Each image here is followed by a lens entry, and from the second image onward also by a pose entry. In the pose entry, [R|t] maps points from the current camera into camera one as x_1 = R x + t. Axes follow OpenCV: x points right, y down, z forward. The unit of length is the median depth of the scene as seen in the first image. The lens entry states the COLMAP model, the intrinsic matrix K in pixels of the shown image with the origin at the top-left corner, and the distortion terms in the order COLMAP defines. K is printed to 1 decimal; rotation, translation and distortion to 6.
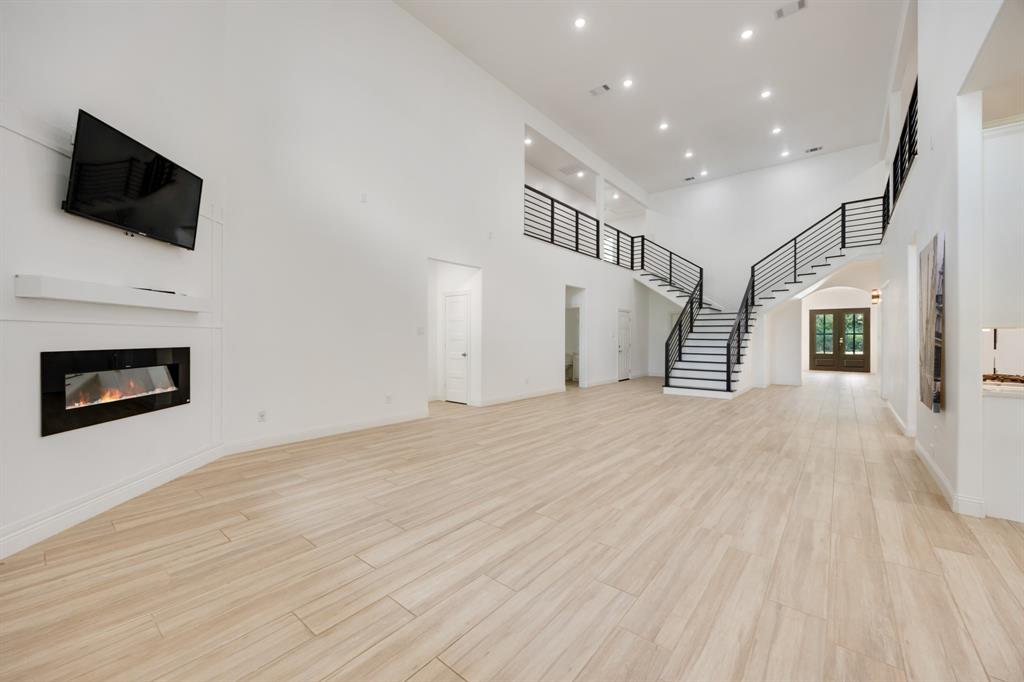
lens RADIAL K [[391.5, 0, 506.8], [0, 391.5, 339.1], [0, 0, 1]] dist [0.000566, 0.000675]
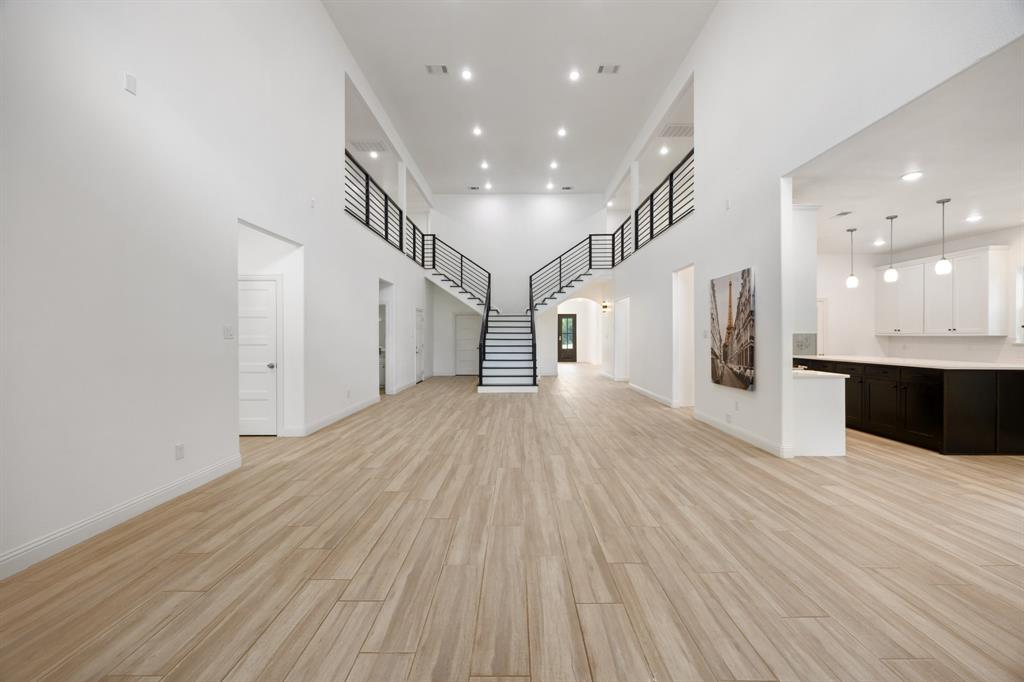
lens RADIAL K [[391.5, 0, 511.8], [0, 391.5, 338.2], [0, 0, 1]] dist [0.000566, 0.000675]
pose [[0.774401, -0.008943, 0.632632, -0.220541], [0.007582, 0.999959, 0.004854, -0.009833], [-0.632650, 0.001037, 0.774437, 0.187617]]
